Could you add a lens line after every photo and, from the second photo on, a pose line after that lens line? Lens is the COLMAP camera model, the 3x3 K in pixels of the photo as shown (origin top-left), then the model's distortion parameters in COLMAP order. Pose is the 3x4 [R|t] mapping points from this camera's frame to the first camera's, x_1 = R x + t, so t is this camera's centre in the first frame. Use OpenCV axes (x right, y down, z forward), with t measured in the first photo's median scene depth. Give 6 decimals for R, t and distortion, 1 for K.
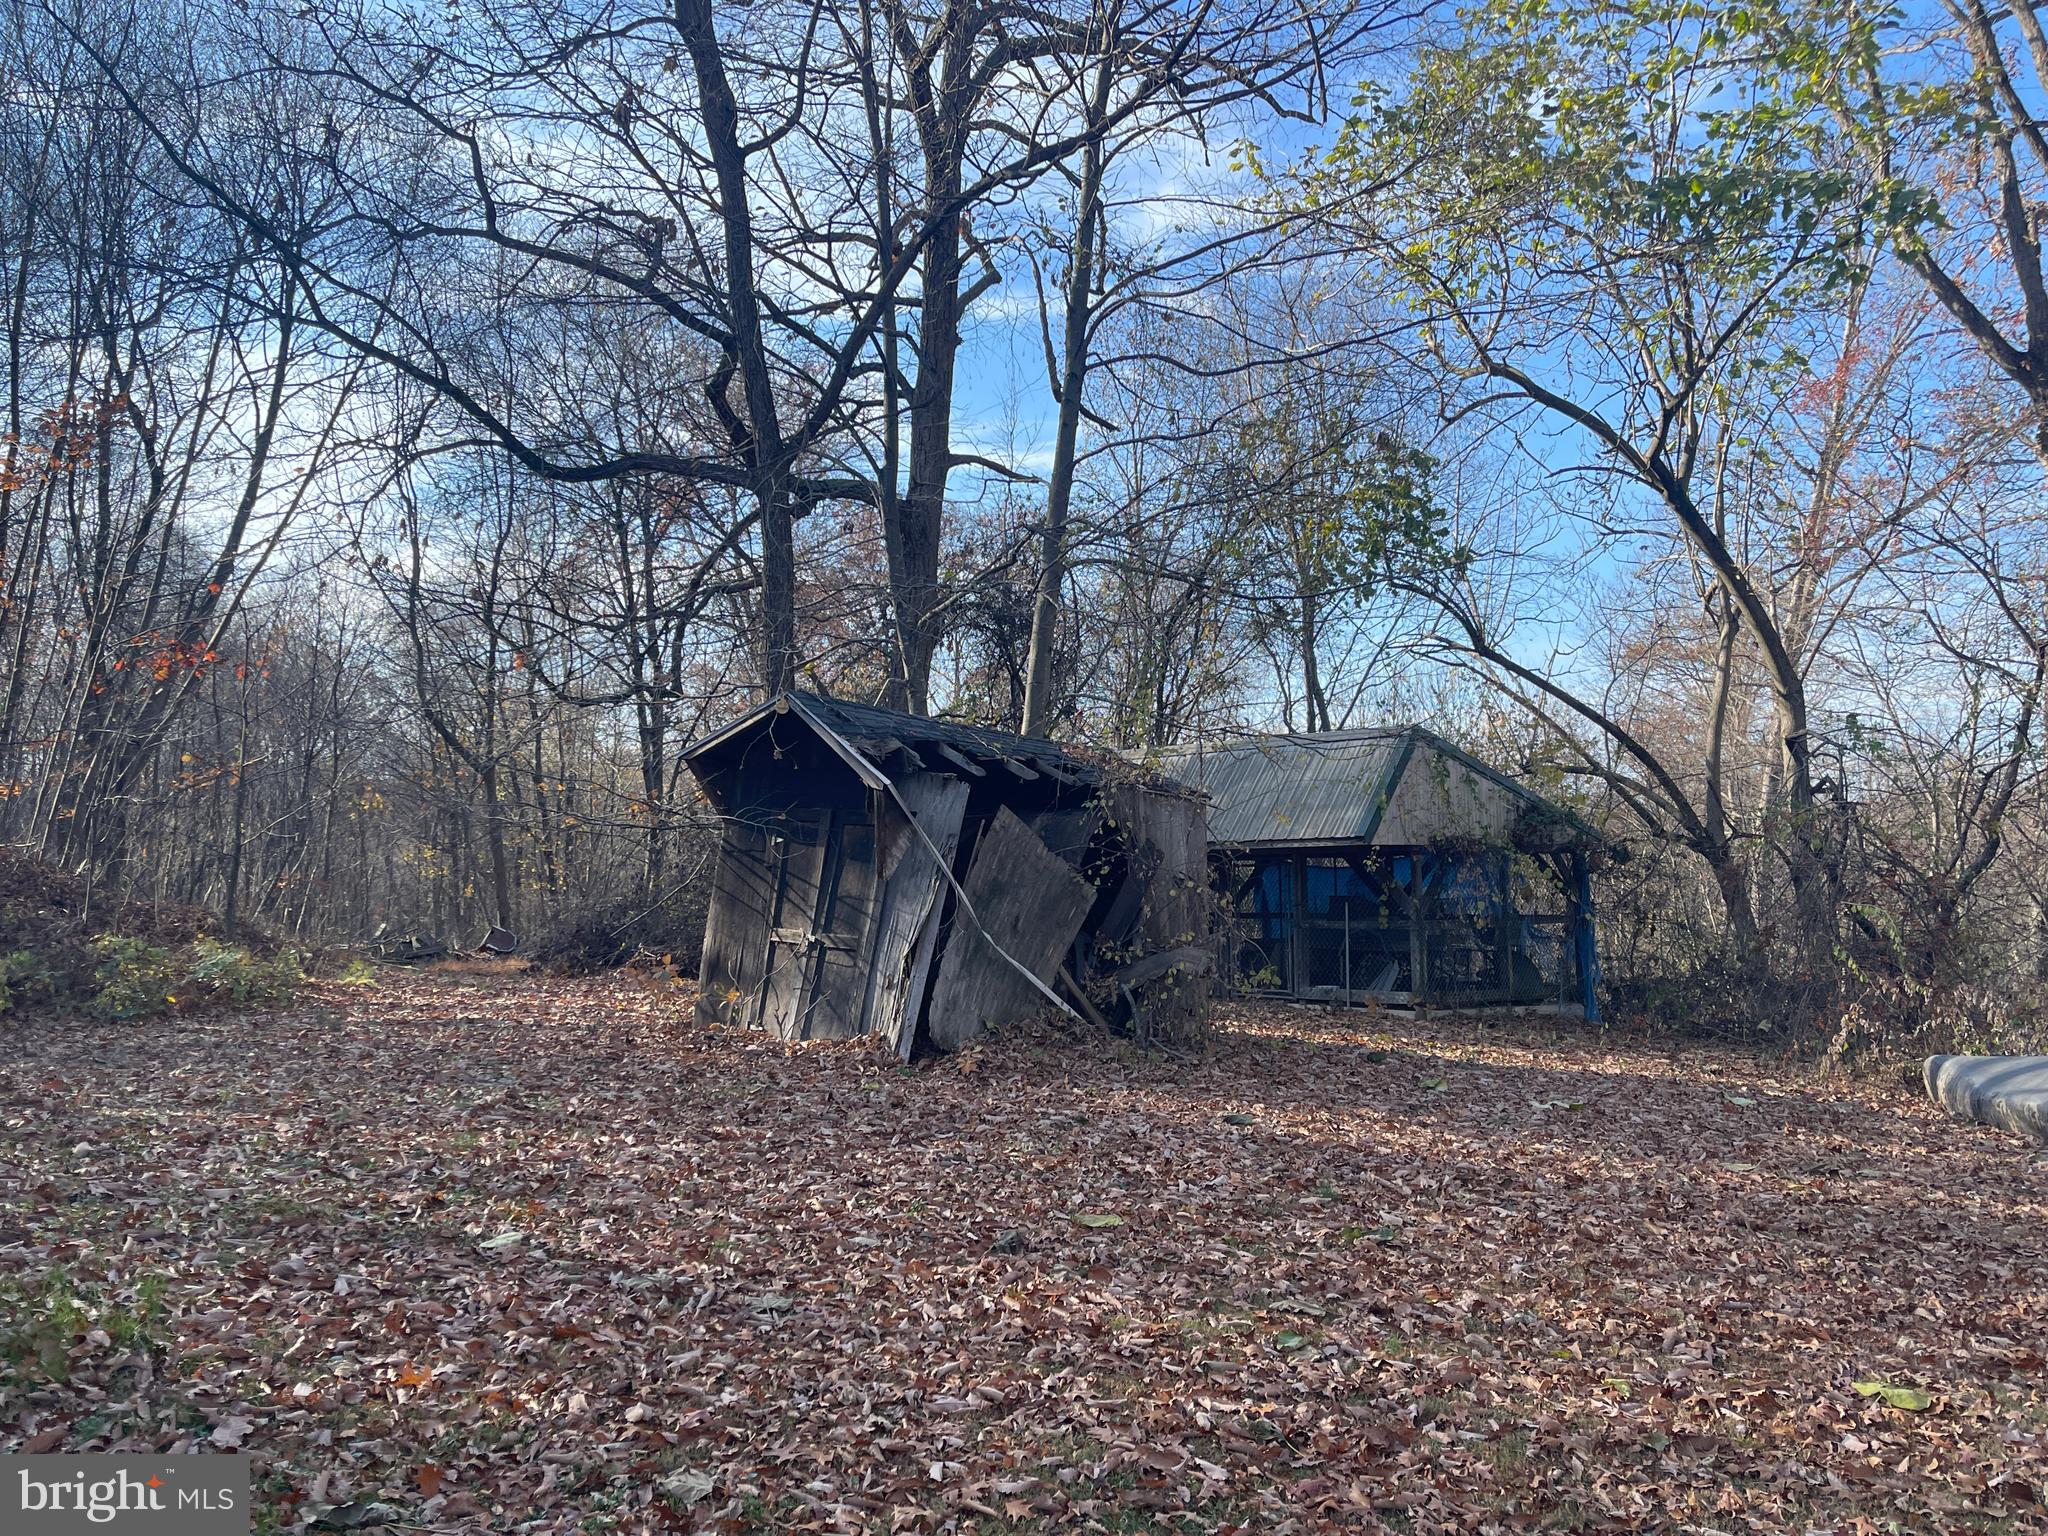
lens RADIAL K [[1706.9, 0, 1028.3], [0, 1706.9, 774.5], [0, 0, 1]] dist [0.008086, 0.009497]
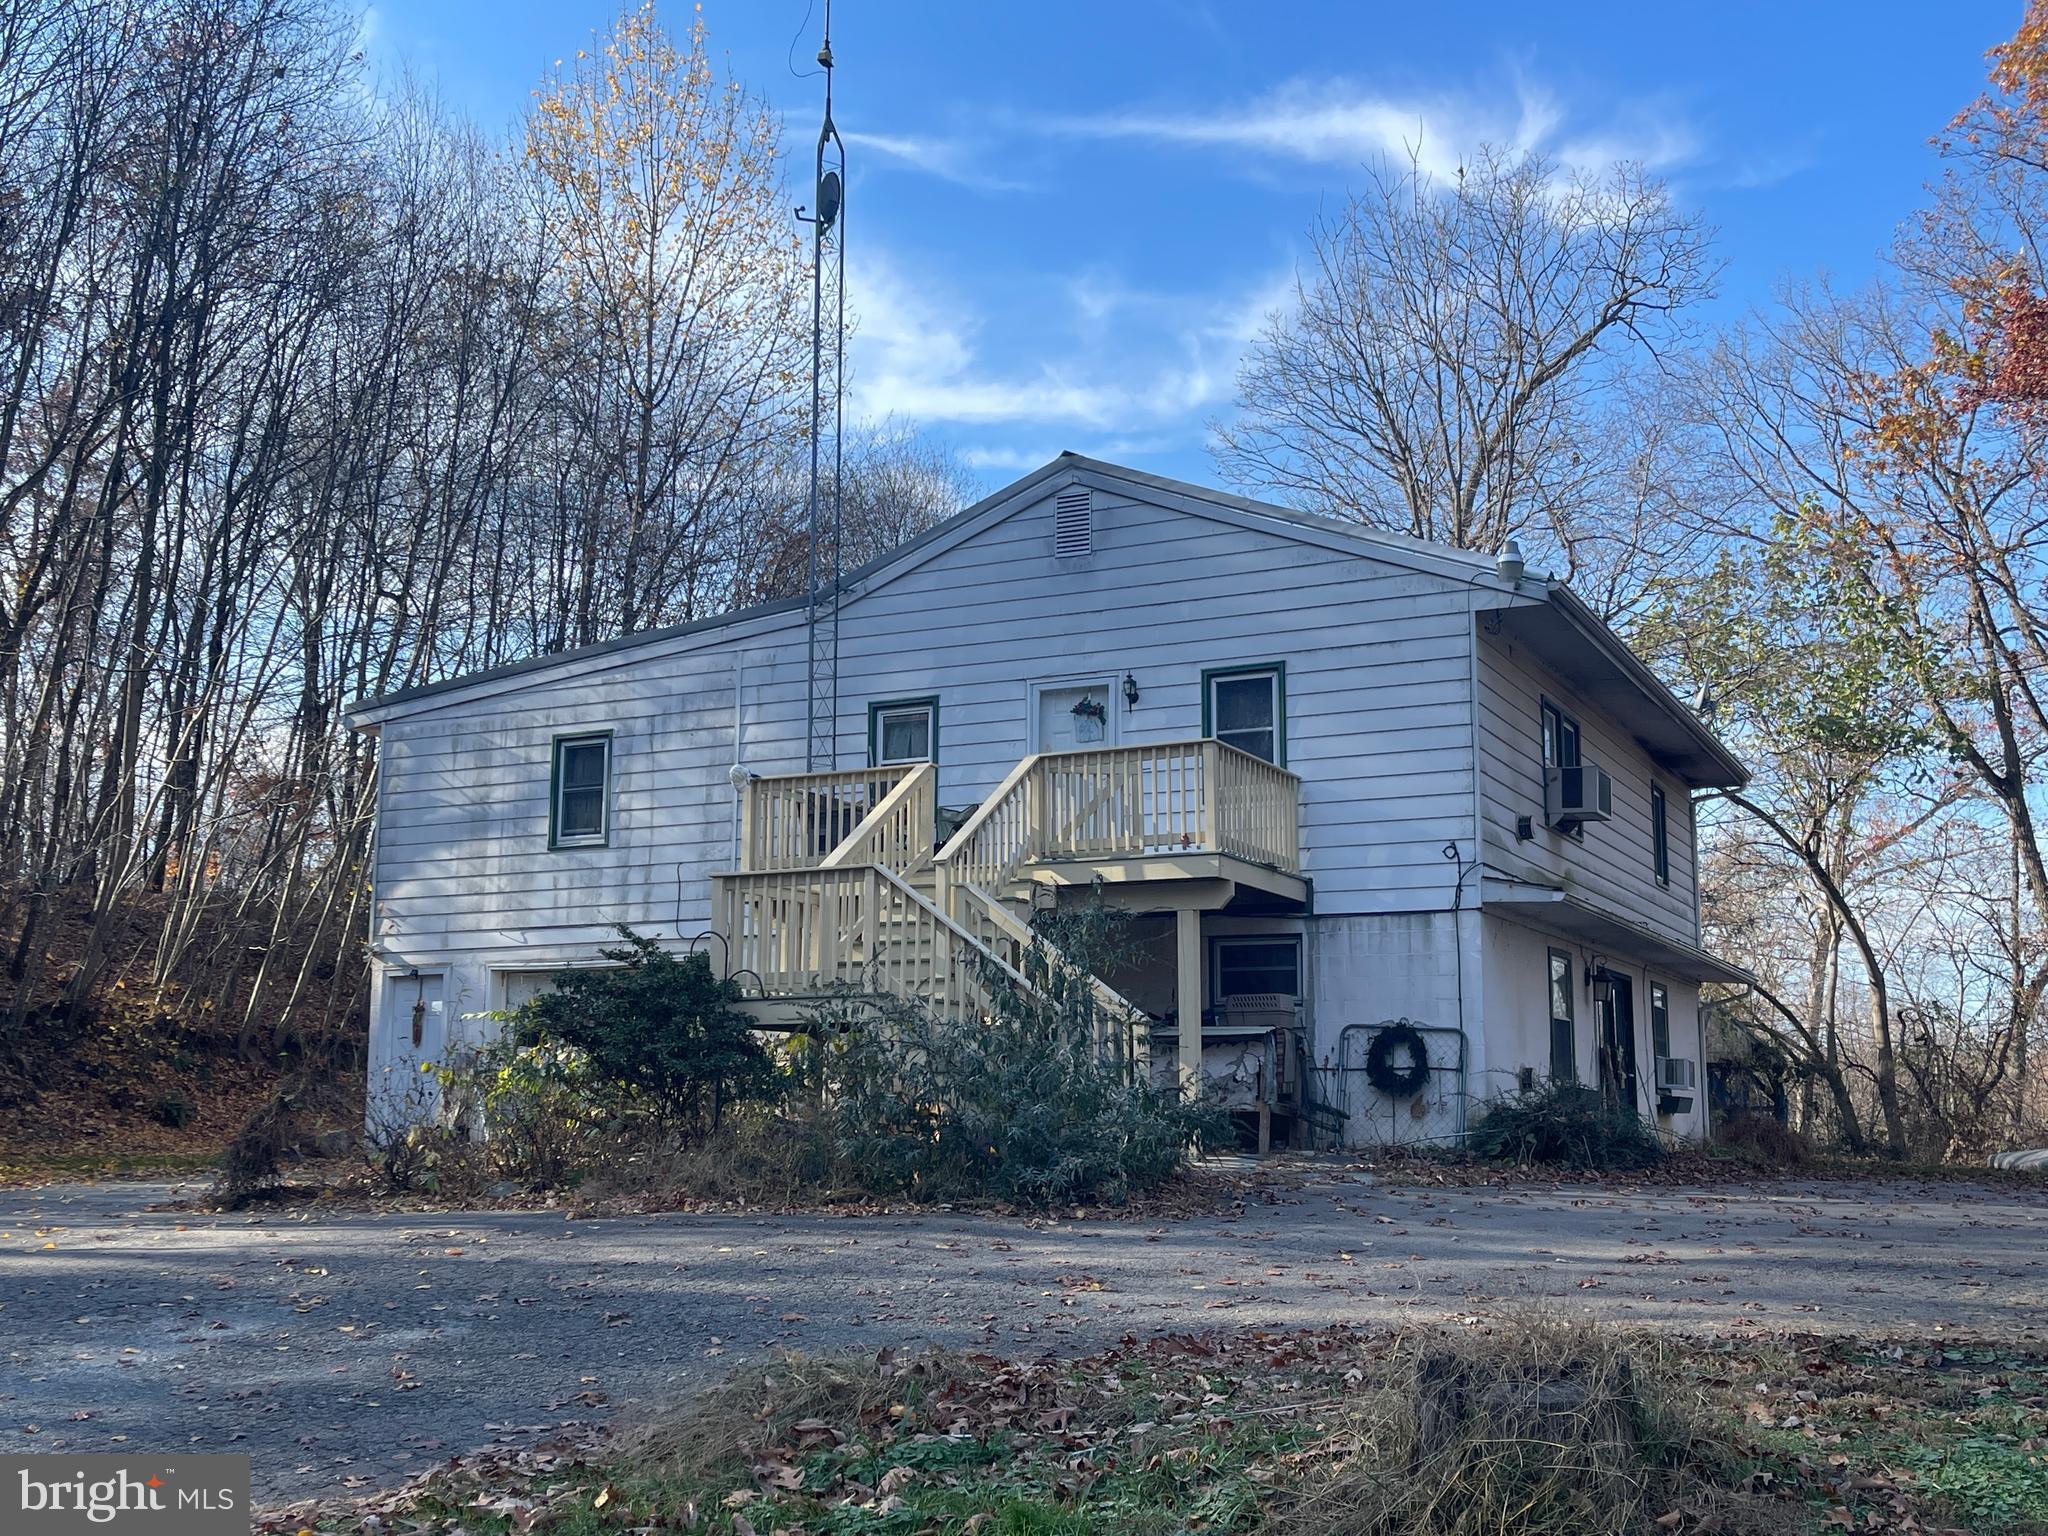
lens RADIAL K [[2032.3, 0, 1025.9], [0, 2032.3, 769.6], [0, 0, 1]] dist [0.020212, 0.000000]
pose [[0.994425, 0.040485, 0.097366, -0.663609], [-0.029819, 0.993637, -0.108606, -0.010658], [-0.101143, 0.105098, 0.989305, -1.037370]]
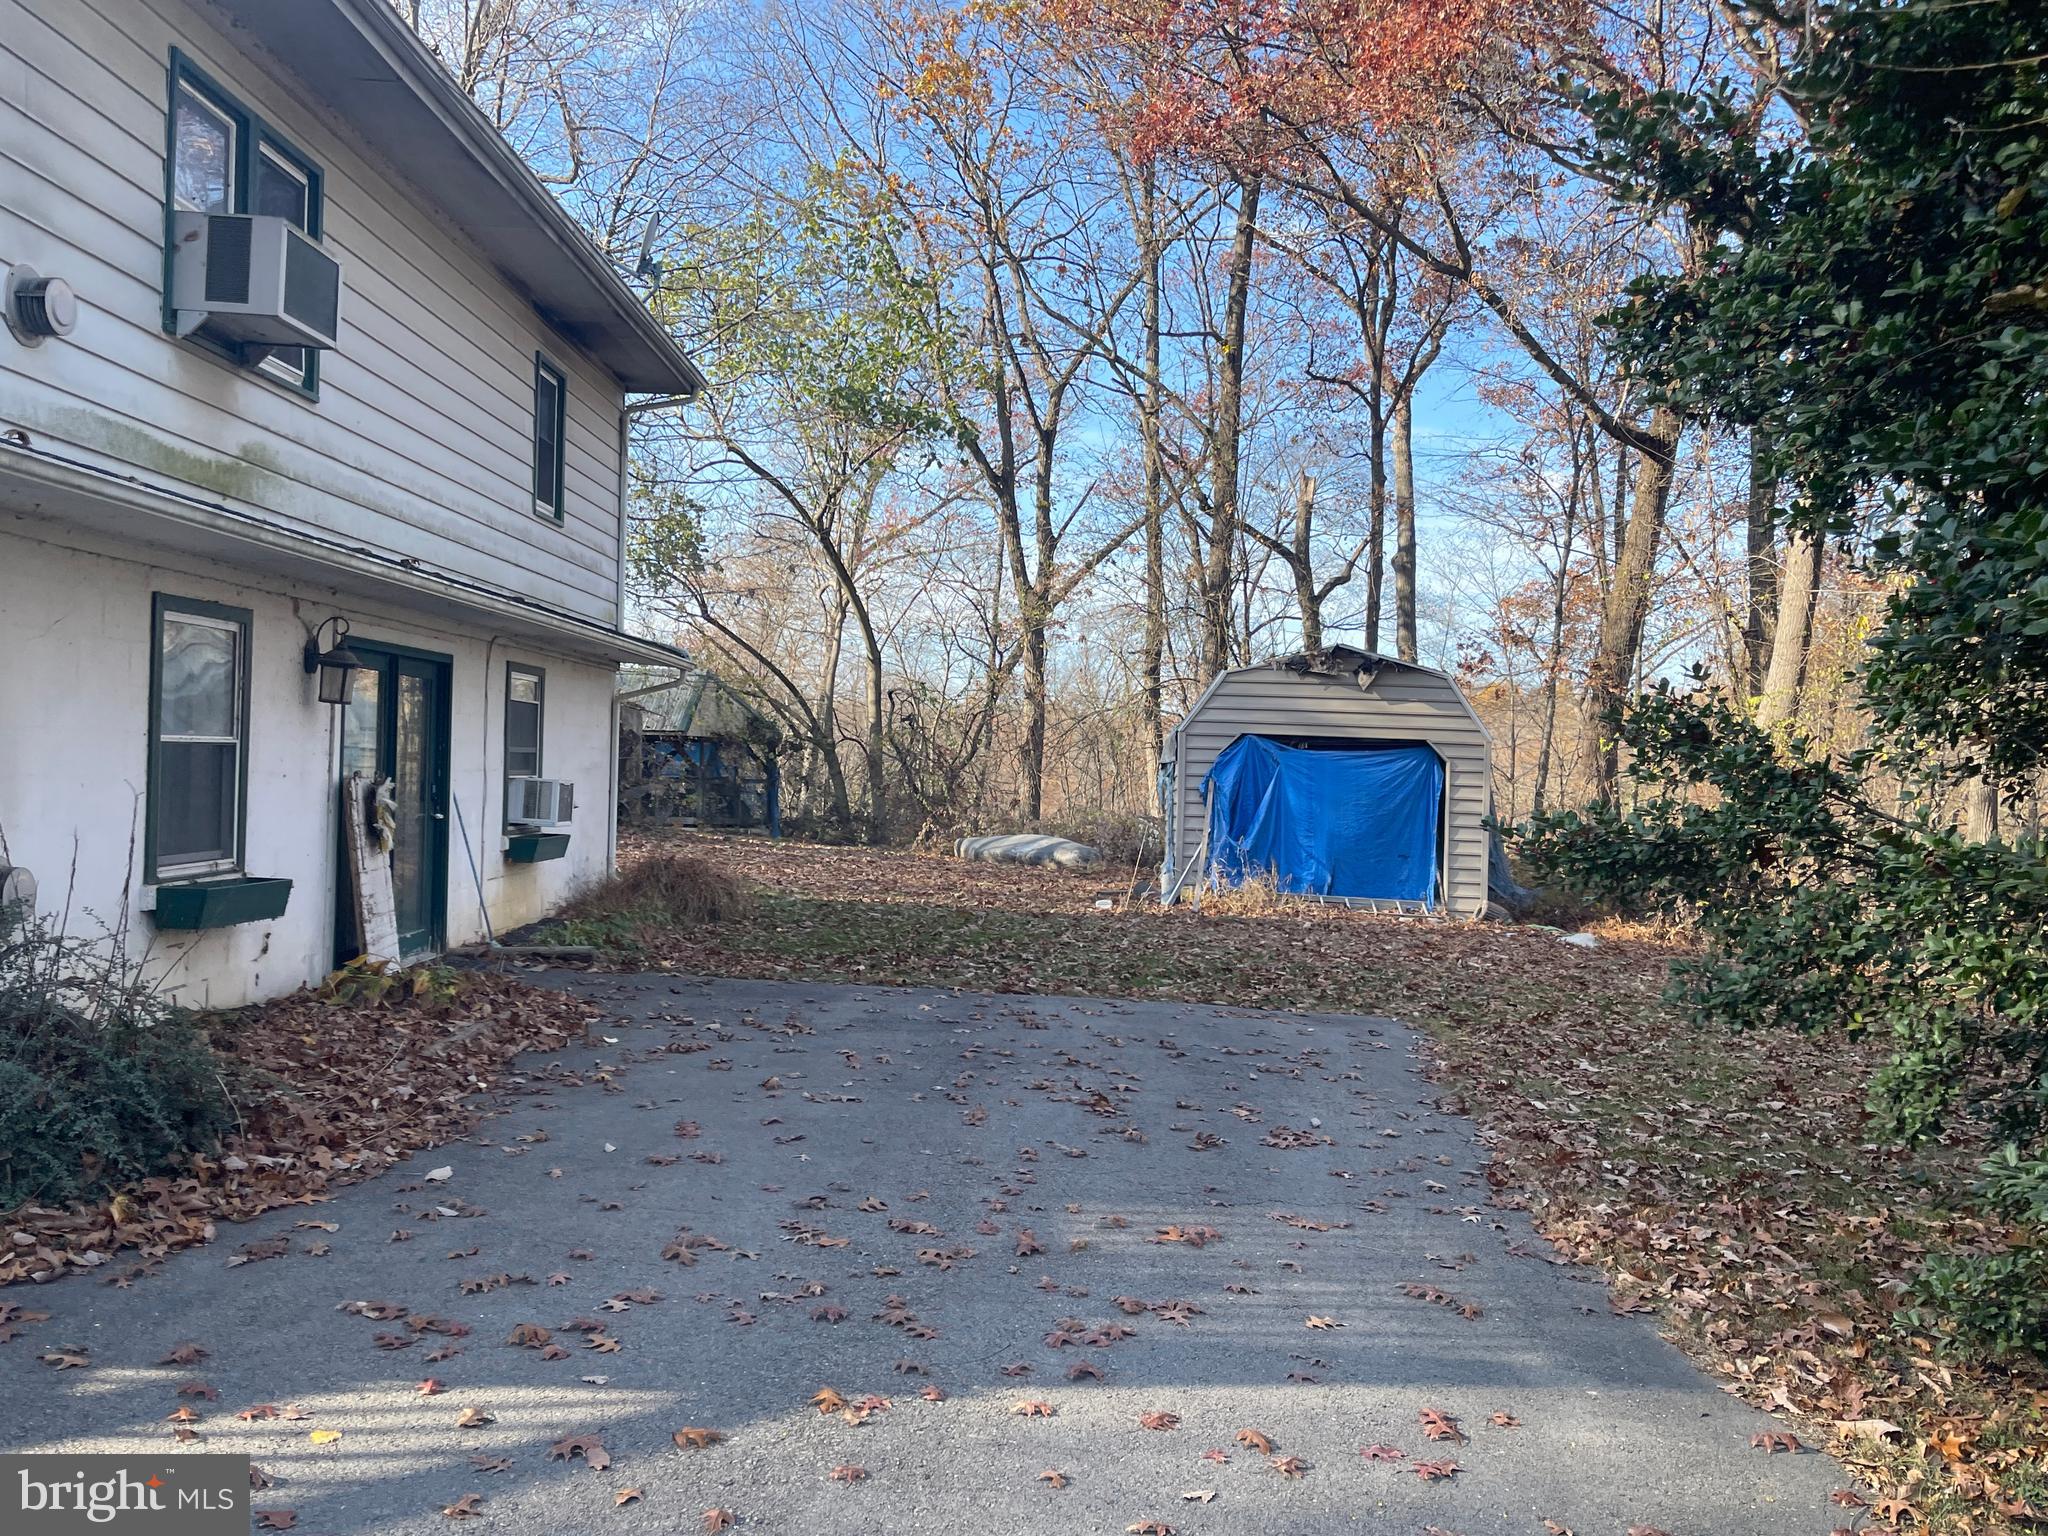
lens RADIAL K [[1706.9, 0, 1029.0], [0, 1706.9, 765.8], [0, 0, 1]] dist [0.008086, 0.009497]
pose [[0.836093, 0.037341, 0.547315, -0.415111], [-0.073232, 0.996348, 0.043895, -0.028108], [-0.543677, -0.076782, 0.835775, -0.615190]]
